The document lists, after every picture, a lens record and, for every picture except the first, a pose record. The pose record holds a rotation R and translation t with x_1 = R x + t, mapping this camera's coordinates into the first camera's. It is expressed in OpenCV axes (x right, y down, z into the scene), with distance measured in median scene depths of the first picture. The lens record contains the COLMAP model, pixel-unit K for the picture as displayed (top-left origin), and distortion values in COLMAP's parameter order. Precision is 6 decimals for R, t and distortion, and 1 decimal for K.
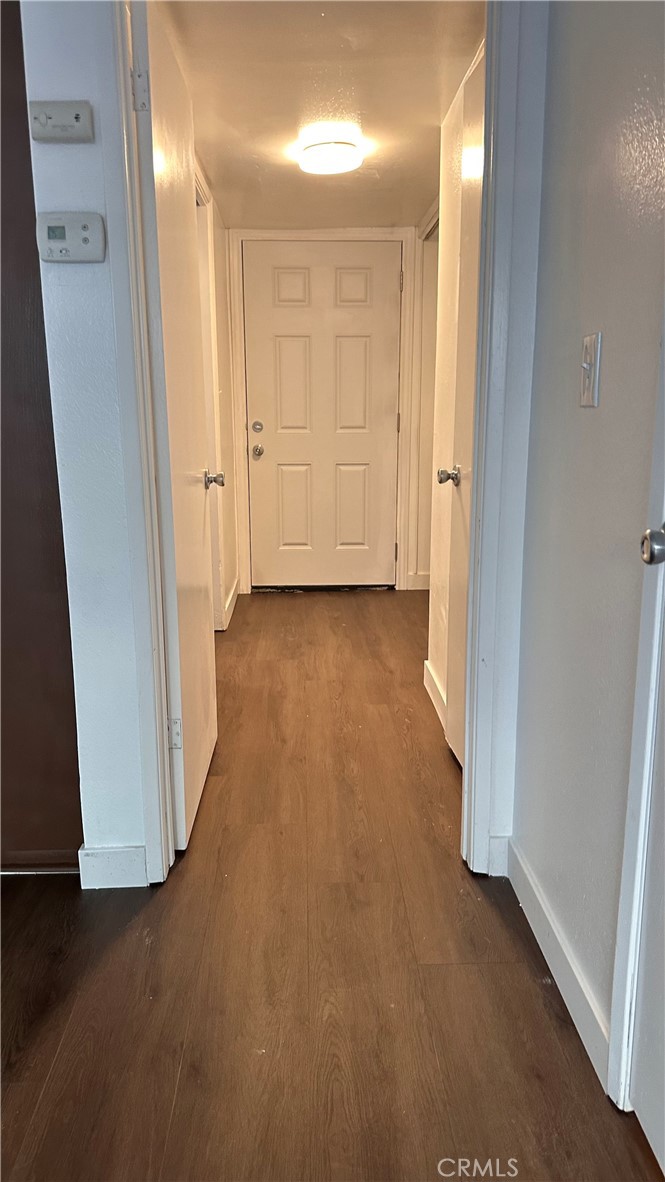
lens RADIAL K [[848.8, 0, 332.5], [0, 848.8, 591.0], [0, 0, 1]] dist [0.112973, -0.001306]
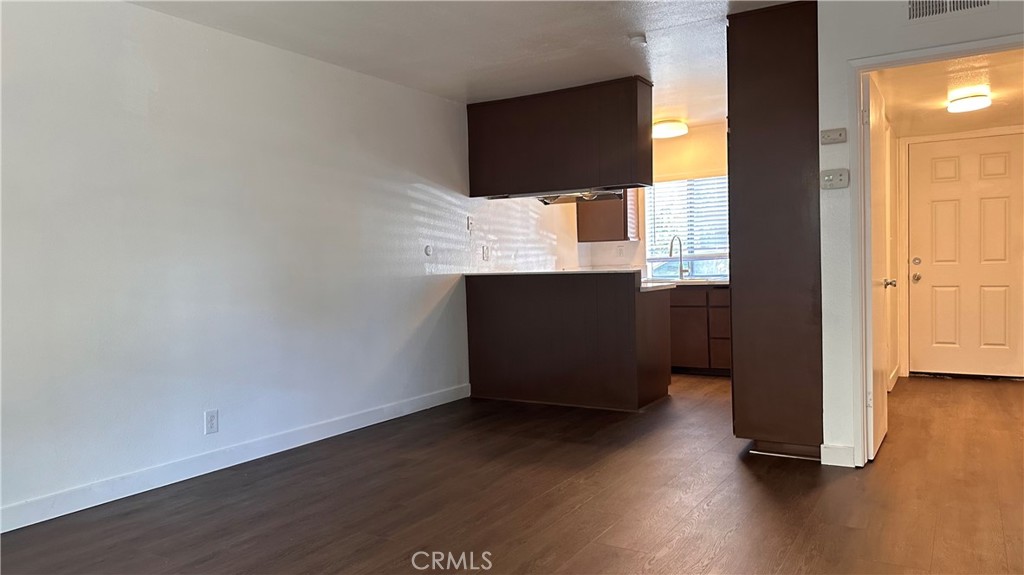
lens RADIAL K [[724.9, 0, 512.0], [0, 724.9, 287.5], [0, 0, 1]] dist [-0.006576, -0.000879]
pose [[0.827977, 0.004247, -0.560746, 0.043254], [-0.099448, 0.985233, -0.139379, 0.124231], [0.551874, 0.171168, 0.816172, -0.510293]]
